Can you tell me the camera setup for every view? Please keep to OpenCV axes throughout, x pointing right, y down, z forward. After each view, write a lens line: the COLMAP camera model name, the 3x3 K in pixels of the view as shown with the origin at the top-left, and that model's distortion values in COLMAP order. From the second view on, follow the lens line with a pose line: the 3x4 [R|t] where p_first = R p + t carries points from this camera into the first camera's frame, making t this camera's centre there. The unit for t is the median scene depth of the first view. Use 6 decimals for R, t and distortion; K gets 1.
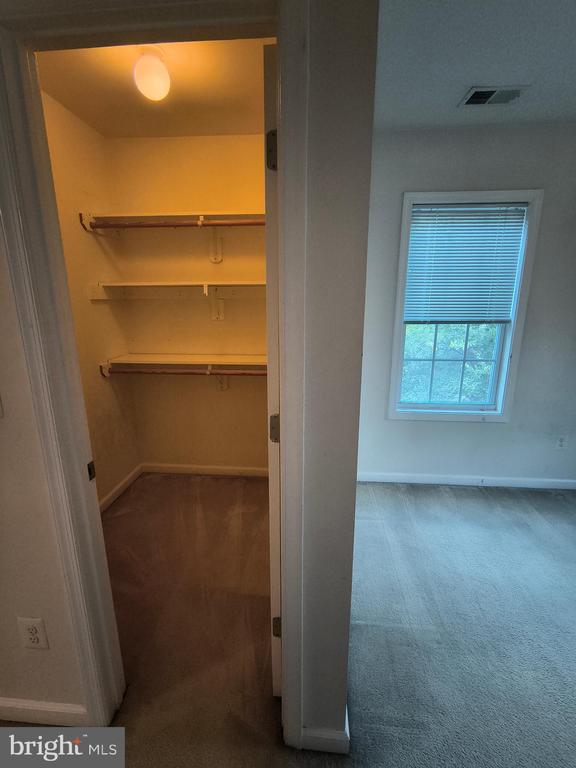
lens RADIAL K [[357.1, 0, 263.1], [0, 357.1, 391.7], [0, 0, 1]] dist [0.001304, -0.001653]
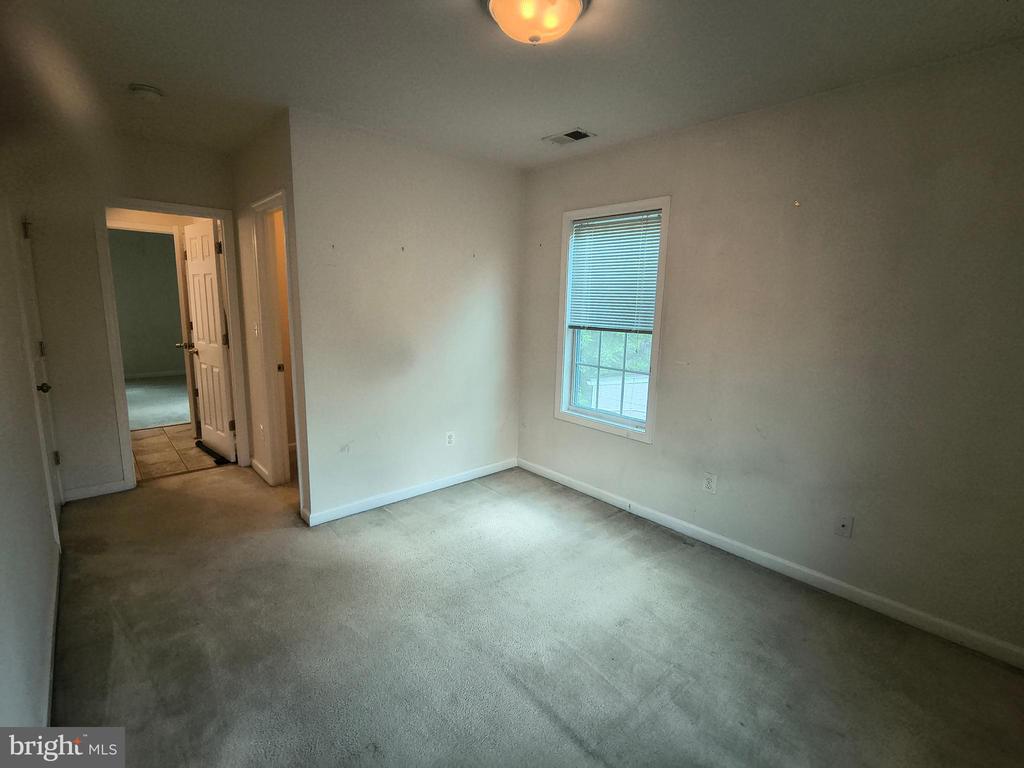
lens RADIAL K [[476.1, 0, 519.8], [0, 476.1, 384.0], [0, 0, 1]] dist [0.001304, -0.001653]
pose [[0.730789, 0.136610, -0.668794, 1.251199], [-0.195806, 0.980547, -0.013667, 0.020970], [0.653917, 0.140941, 0.743323, -0.121499]]
